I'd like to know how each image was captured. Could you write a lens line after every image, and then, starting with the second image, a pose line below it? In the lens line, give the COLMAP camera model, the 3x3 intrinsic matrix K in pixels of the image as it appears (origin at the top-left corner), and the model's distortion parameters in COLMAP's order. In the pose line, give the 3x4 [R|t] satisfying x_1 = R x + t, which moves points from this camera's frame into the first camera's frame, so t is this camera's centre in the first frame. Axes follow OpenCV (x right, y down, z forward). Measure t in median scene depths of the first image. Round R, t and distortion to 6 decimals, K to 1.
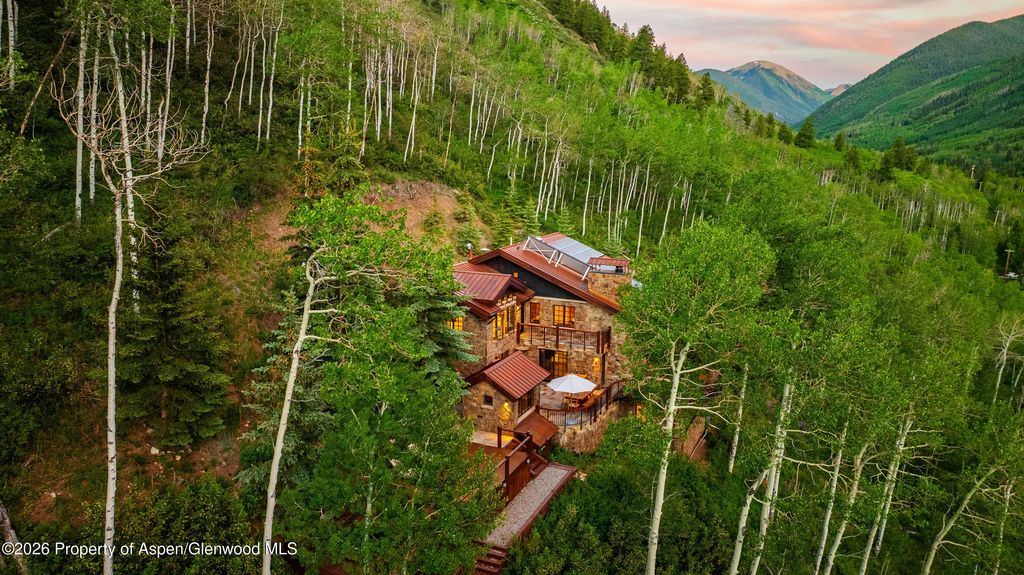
lens RADIAL K [[735.0, 0, 505.8], [0, 735.0, 283.3], [0, 0, 1]] dist [-0.010712, -0.003255]
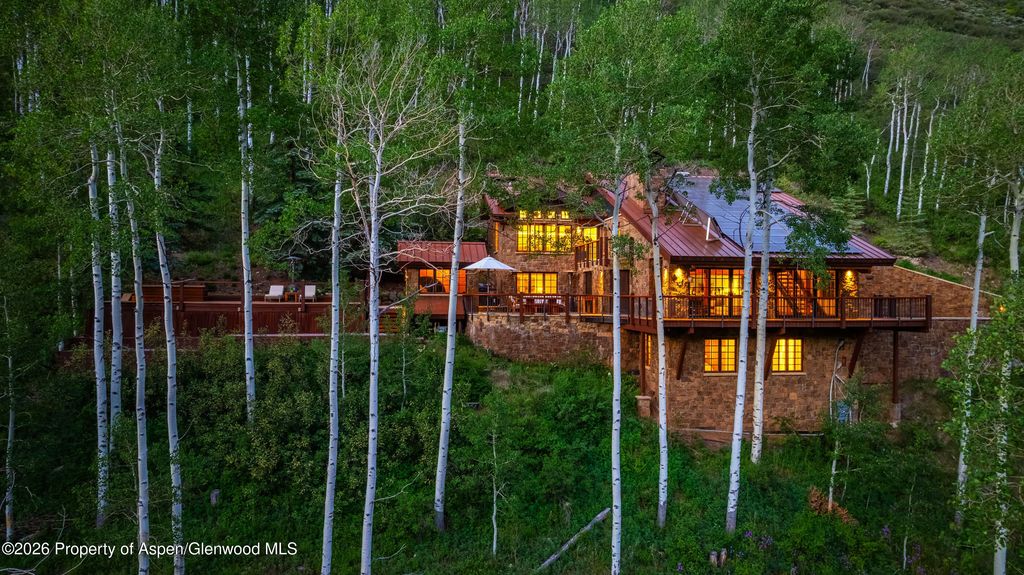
lens RADIAL K [[725.3, 0, 505.9], [0, 725.3, 287.6], [0, 0, 1]] dist [-0.013792, -0.007304]
pose [[0.546764, -0.007654, -0.837252, 0.724452], [-0.161952, 0.980107, -0.114722, 0.224239], [0.821475, 0.198320, 0.534648, 0.490054]]
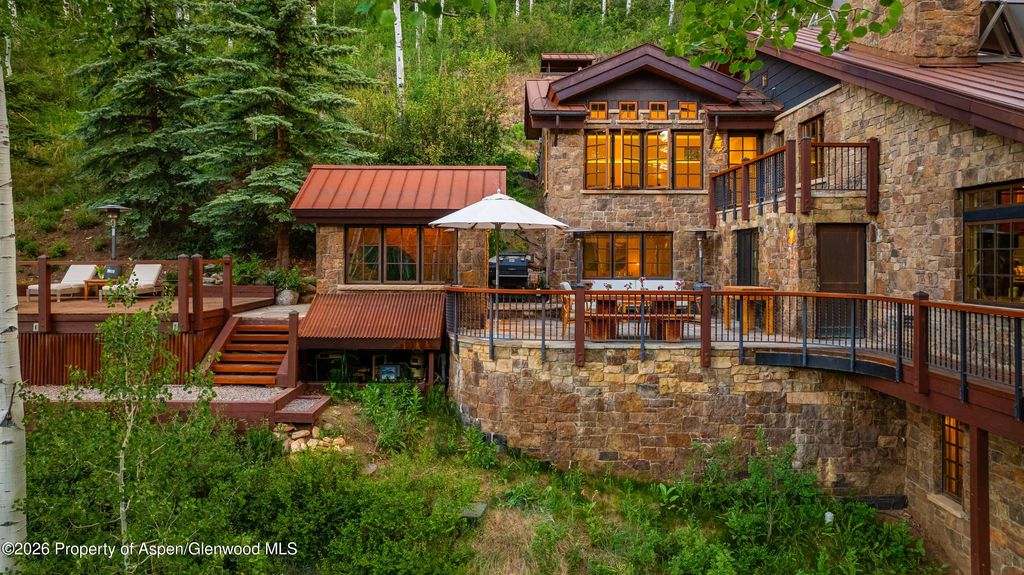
lens RADIAL K [[732.5, 0, 489.7], [0, 732.5, 254.7], [0, 0, 1]] dist [-0.018082, -0.000008]
pose [[0.407330, -0.006250, -0.913260, 0.352991], [-0.172383, 0.981476, -0.083603, 0.159052], [0.896865, 0.191485, 0.398707, 0.756591]]
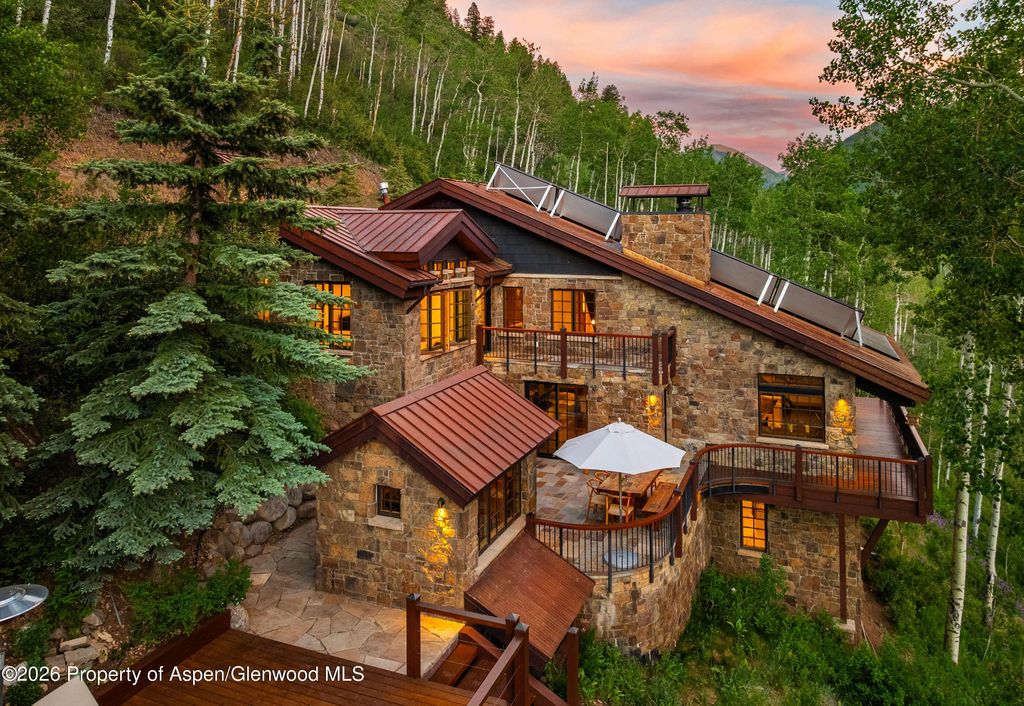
lens RADIAL K [[750.8, 0, 521.3], [0, 750.8, 169.3], [0, 0, 1]] dist [-0.004038, -0.006798]
pose [[0.997274, 0.005272, 0.073594, 0.008662], [0.014205, 0.965065, -0.261625, 0.086305], [-0.072403, 0.261958, 0.962360, 0.523403]]
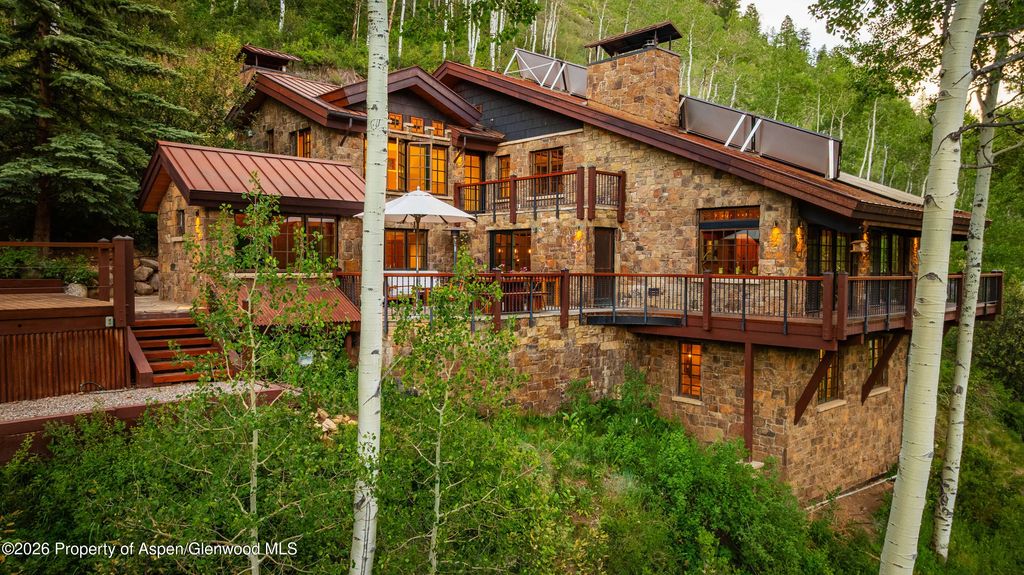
lens RADIAL K [[725.3, 0, 505.9], [0, 725.3, 287.6], [0, 0, 1]] dist [-0.013792, -0.007304]
pose [[0.924847, 0.013801, -0.380088, 0.247184], [-0.073781, 0.986868, -0.143693, 0.199616], [0.373114, 0.160938, 0.913720, 0.586541]]
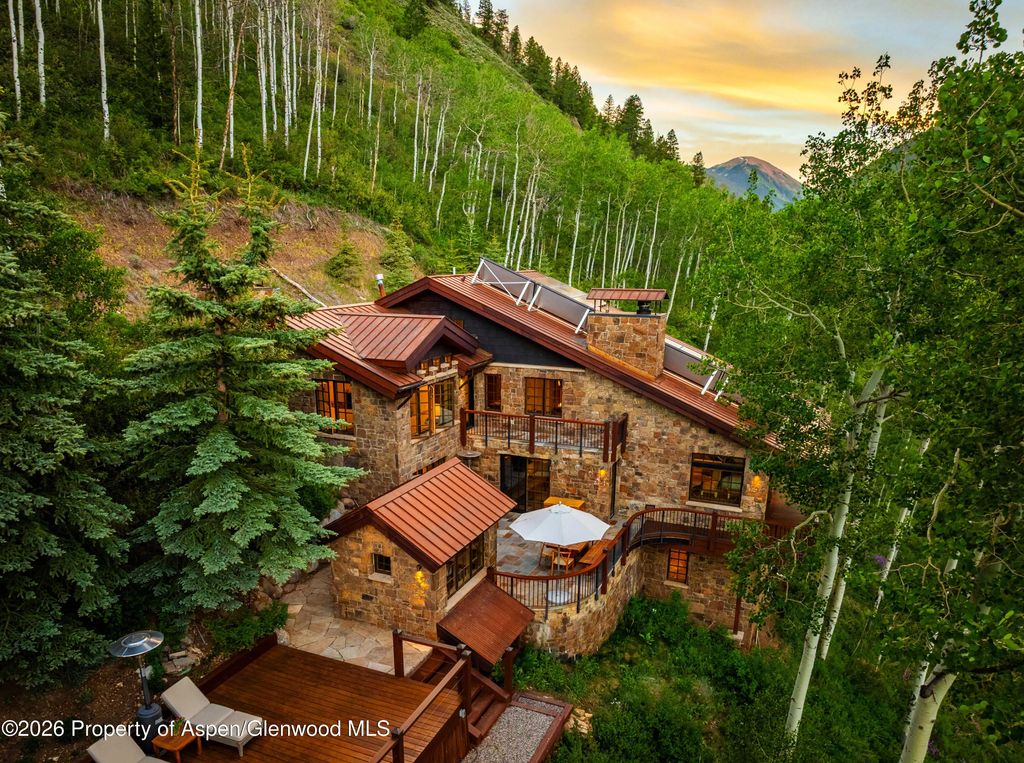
lens RADIAL K [[731.4, 0, 505.1], [0, 731.4, 471.3], [0, 0, 1]] dist [0.003405, -0.032447]
pose [[0.999579, -0.010003, 0.027238, 0.034948], [0.007003, 0.994118, 0.108077, 0.042222], [-0.028158, -0.107841, 0.993769, 0.451487]]
